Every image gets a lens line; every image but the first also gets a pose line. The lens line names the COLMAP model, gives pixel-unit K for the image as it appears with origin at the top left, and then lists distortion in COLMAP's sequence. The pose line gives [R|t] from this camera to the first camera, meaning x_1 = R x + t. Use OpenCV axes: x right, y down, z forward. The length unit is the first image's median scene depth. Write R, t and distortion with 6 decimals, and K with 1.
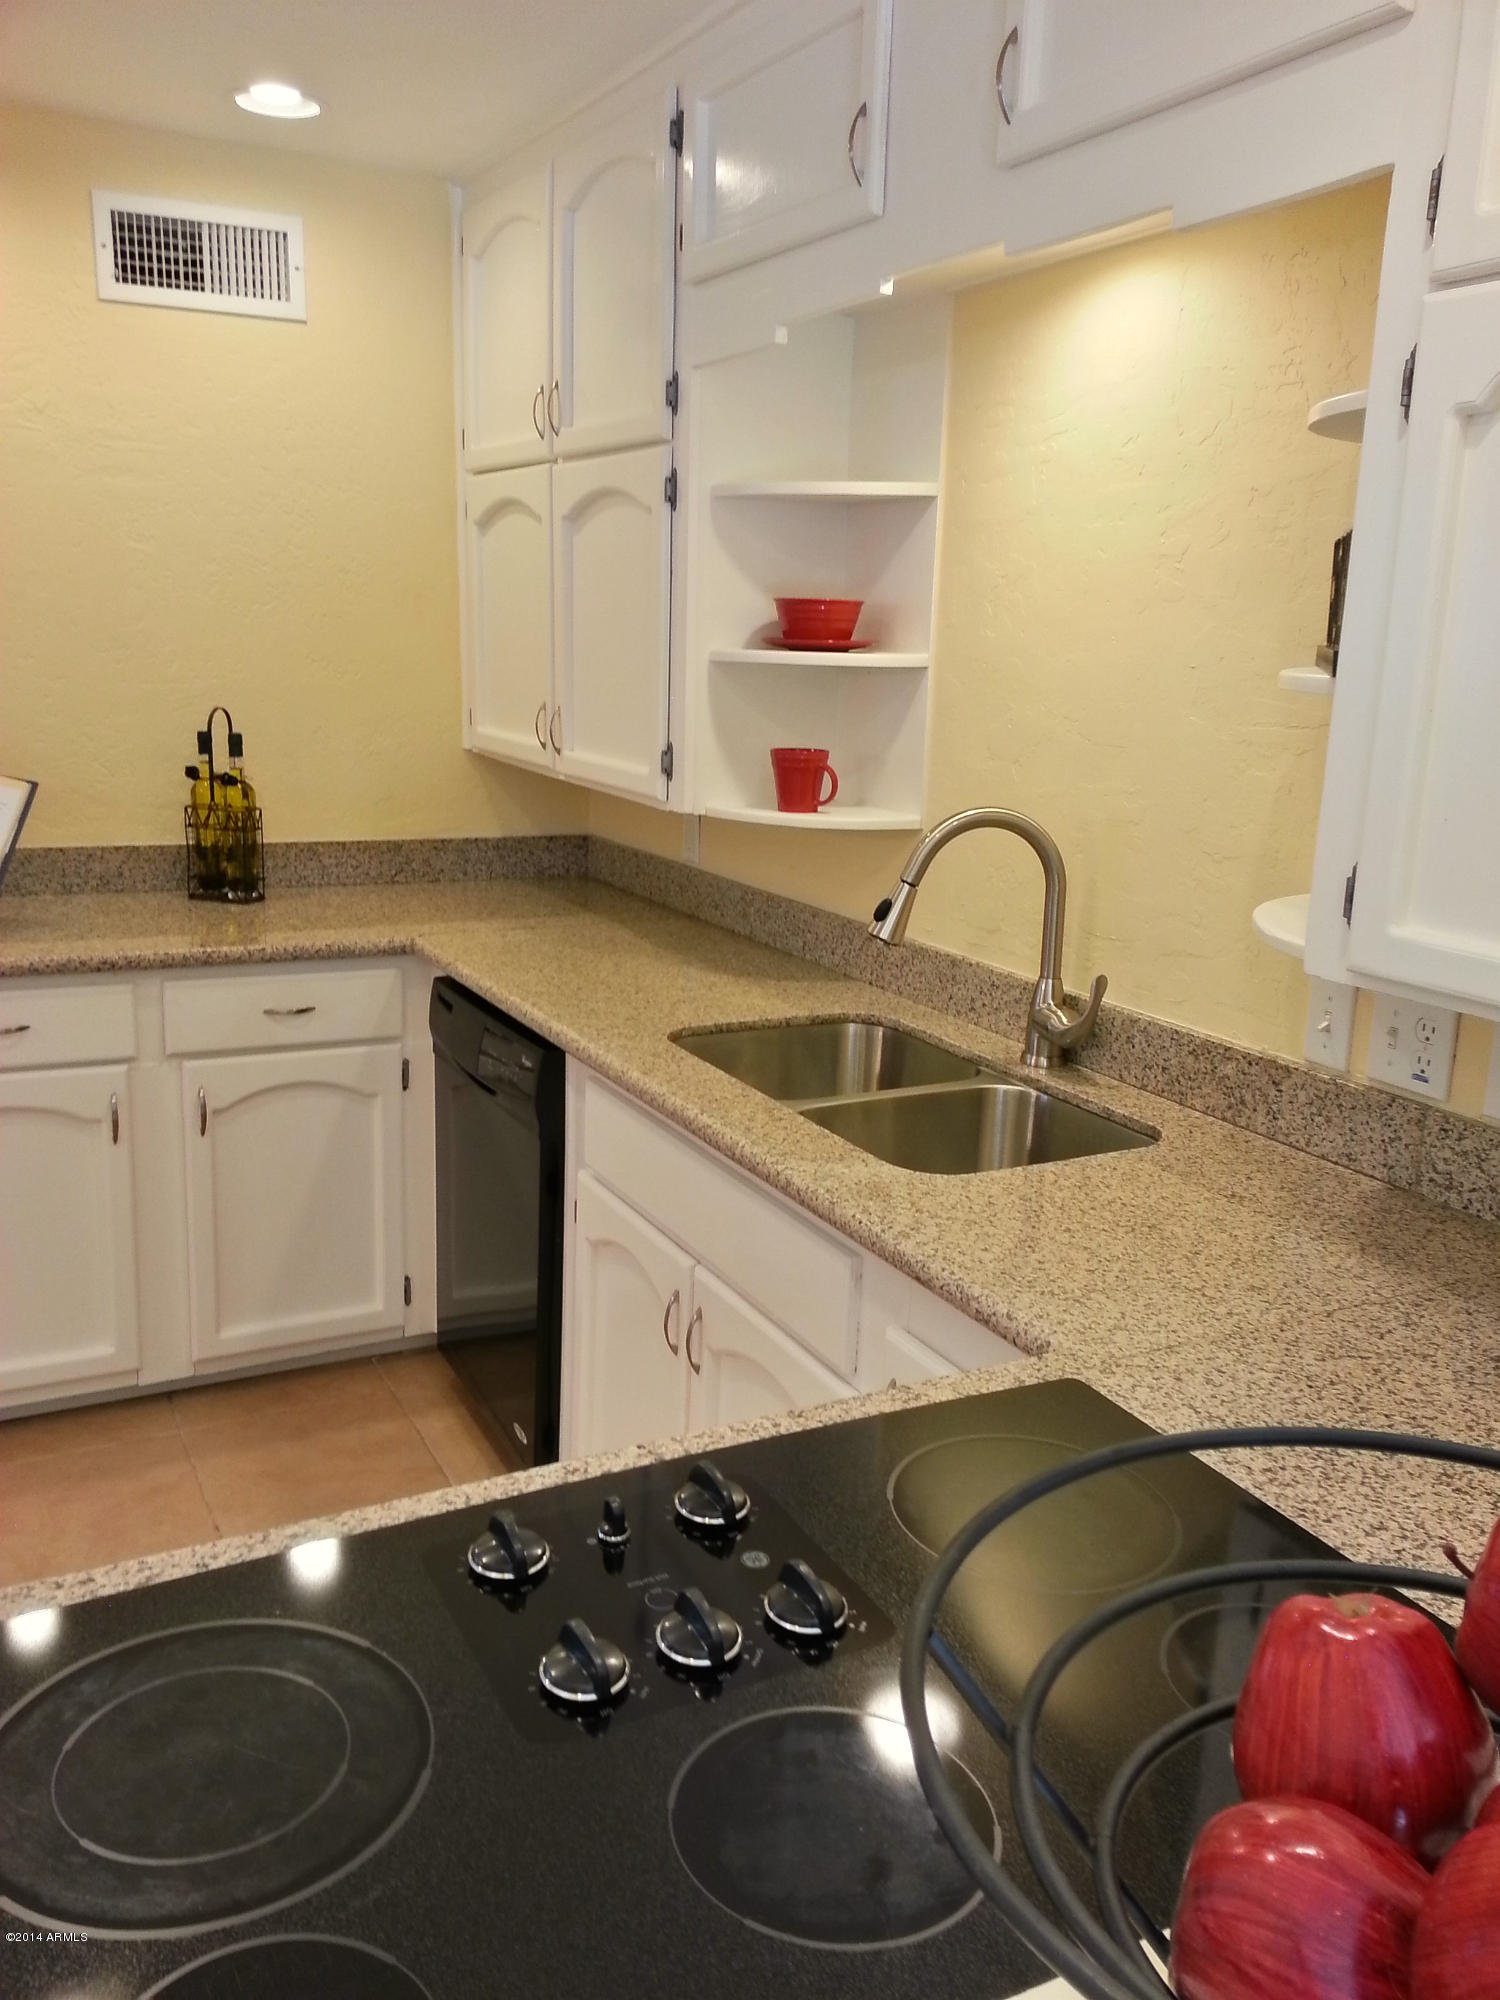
lens RADIAL K [[1618.4, 0, 740.7], [0, 1618.4, 1010.0], [0, 0, 1]] dist [0.067593, -0.003722]
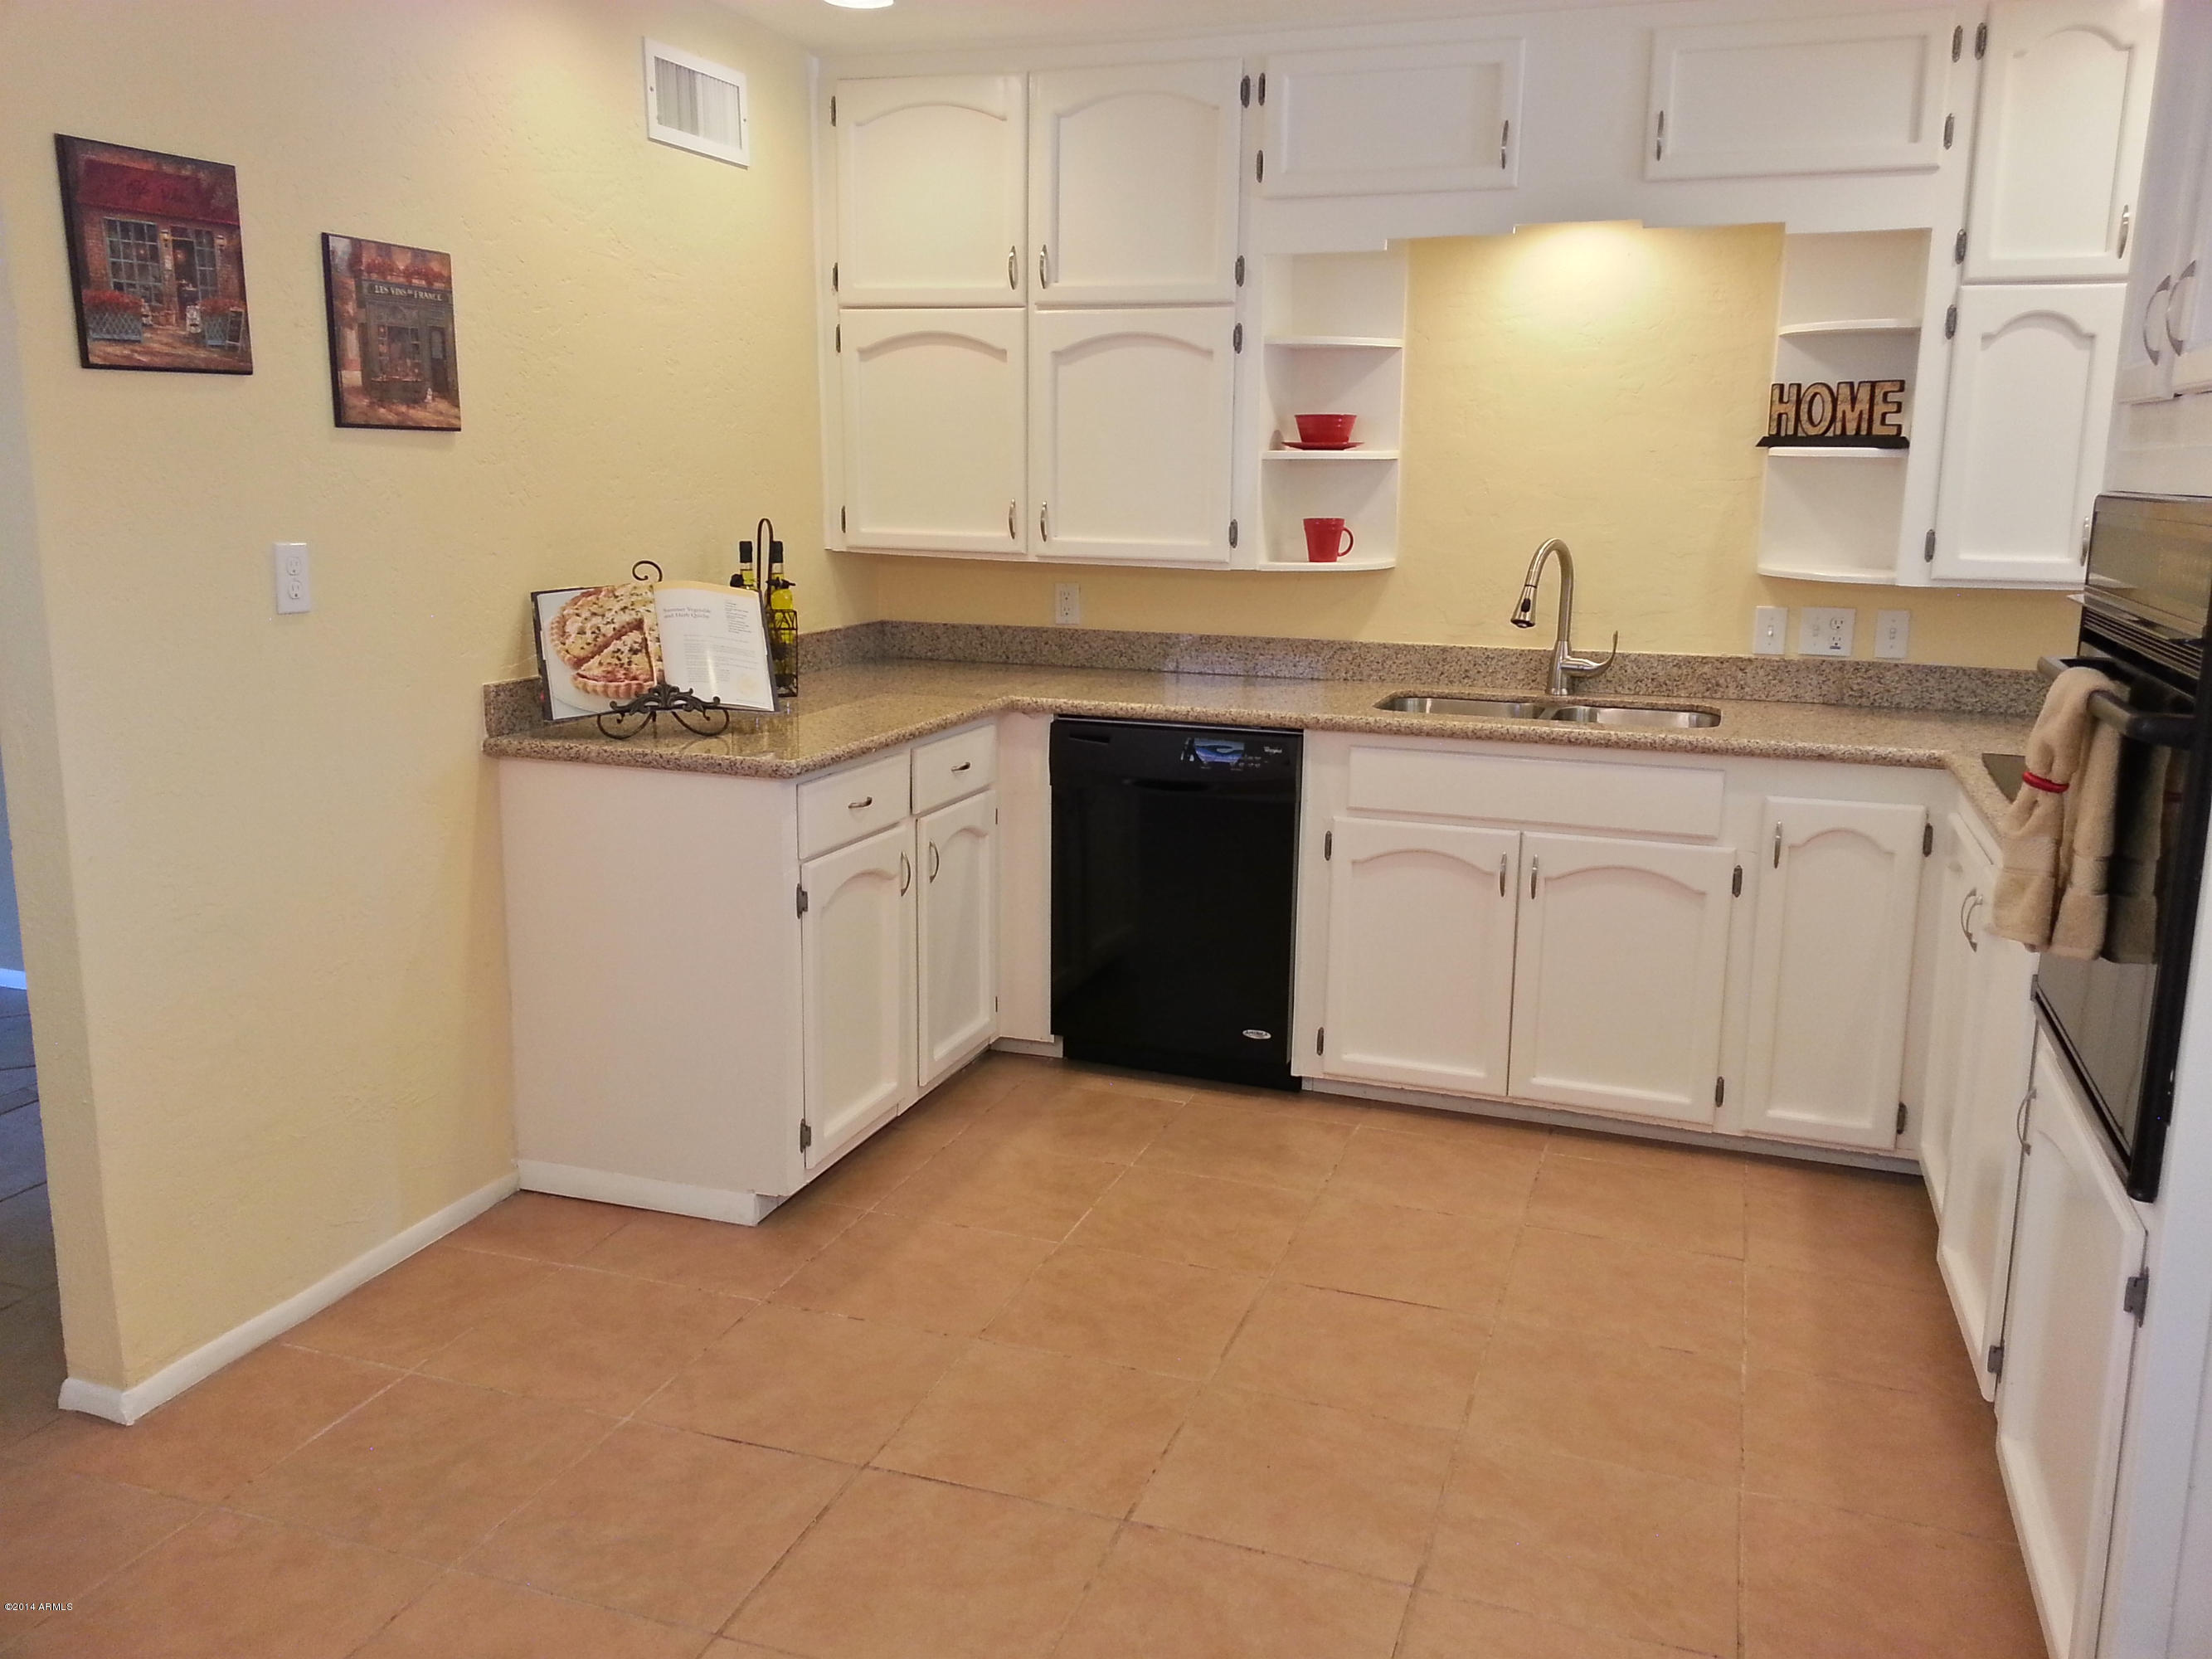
lens RADIAL K [[1778.9, 0, 1106.0], [0, 1778.9, 819.8], [0, 0, 1]] dist [0.117037, -0.163963]
pose [[0.727893, -0.161508, 0.666398, -1.204075], [0.170600, 0.983960, 0.052130, -0.013251], [-0.664129, 0.075742, 0.743771, -0.031967]]
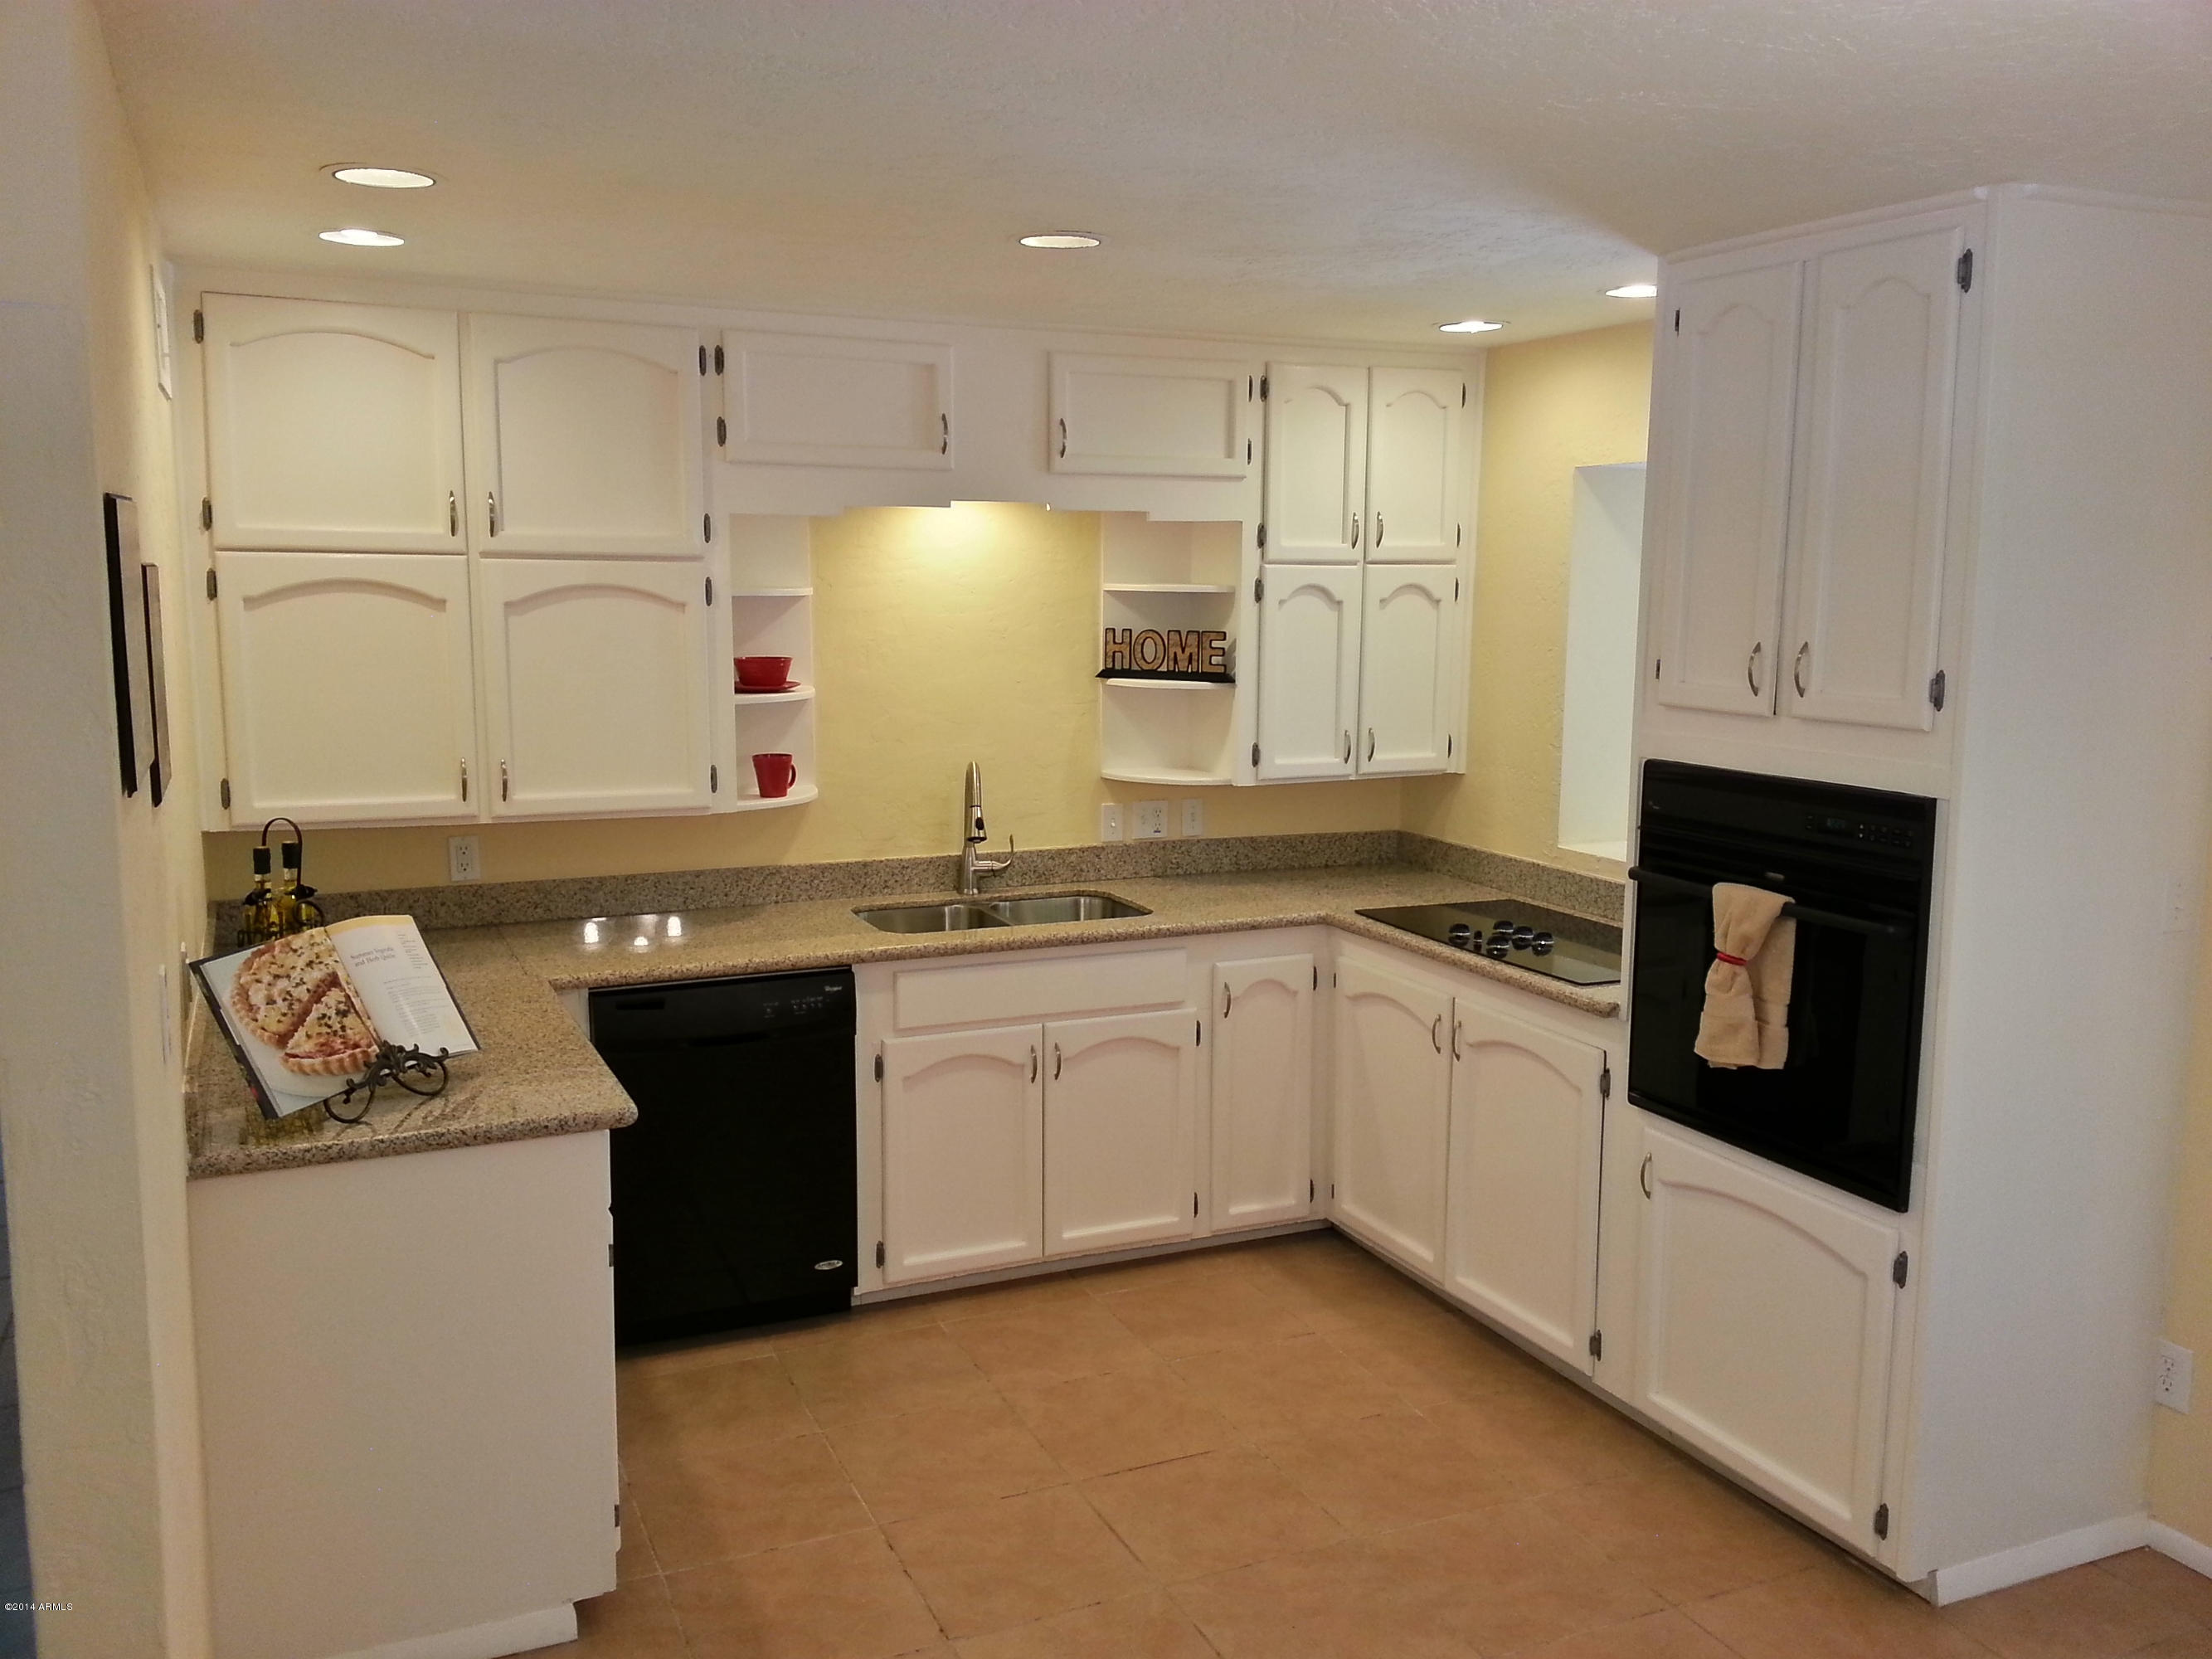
lens RADIAL K [[1778.9, 0, 1106.0], [0, 1778.9, 819.8], [0, 0, 1]] dist [0.117037, -0.163963]
pose [[0.048989, -0.174272, 0.983478, -1.581005], [0.223184, 0.961673, 0.159291, -0.297512], [-0.973545, 0.211693, 0.086006, 0.569065]]
